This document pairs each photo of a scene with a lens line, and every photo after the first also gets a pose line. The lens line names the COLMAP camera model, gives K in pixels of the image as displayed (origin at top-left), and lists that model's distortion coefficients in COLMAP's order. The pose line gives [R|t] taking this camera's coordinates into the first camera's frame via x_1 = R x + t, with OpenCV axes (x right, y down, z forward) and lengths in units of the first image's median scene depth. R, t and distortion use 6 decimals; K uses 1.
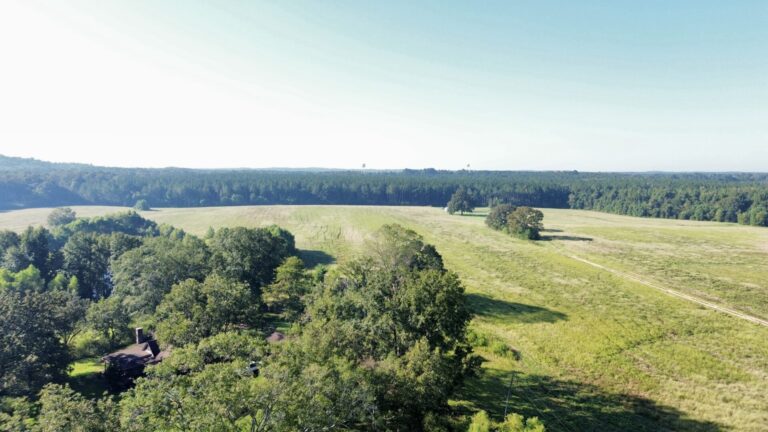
lens RADIAL K [[540.3, 0, 385.5], [0, 540.3, 210.0], [0, 0, 1]] dist [0.083879, -0.091763]
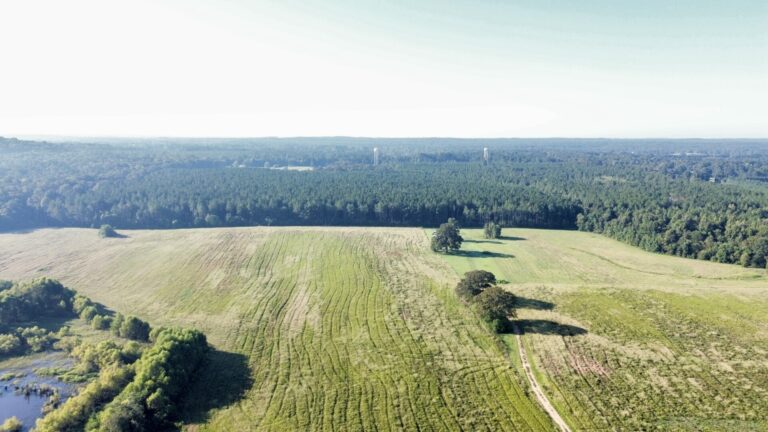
lens RADIAL K [[540.3, 0, 385.5], [0, 540.3, 213.0], [0, 0, 1]] dist [0.083879, -0.091763]
pose [[0.998588, 0.006099, -0.052780, 0.089481], [-0.002536, 0.997728, 0.067322, -0.118540], [0.053071, -0.067093, 0.996334, 0.116216]]
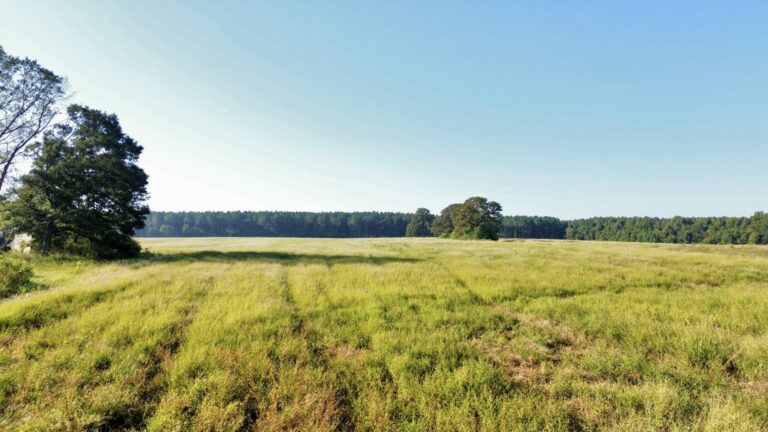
lens RADIAL K [[540.3, 0, 387.3], [0, 540.3, 206.6], [0, 0, 1]] dist [0.083879, -0.091763]
pose [[0.999711, 0.002563, -0.023894, 0.108878], [-0.005769, 0.990815, -0.135101, 0.070195], [0.023328, 0.135200, 0.990544, 0.213114]]
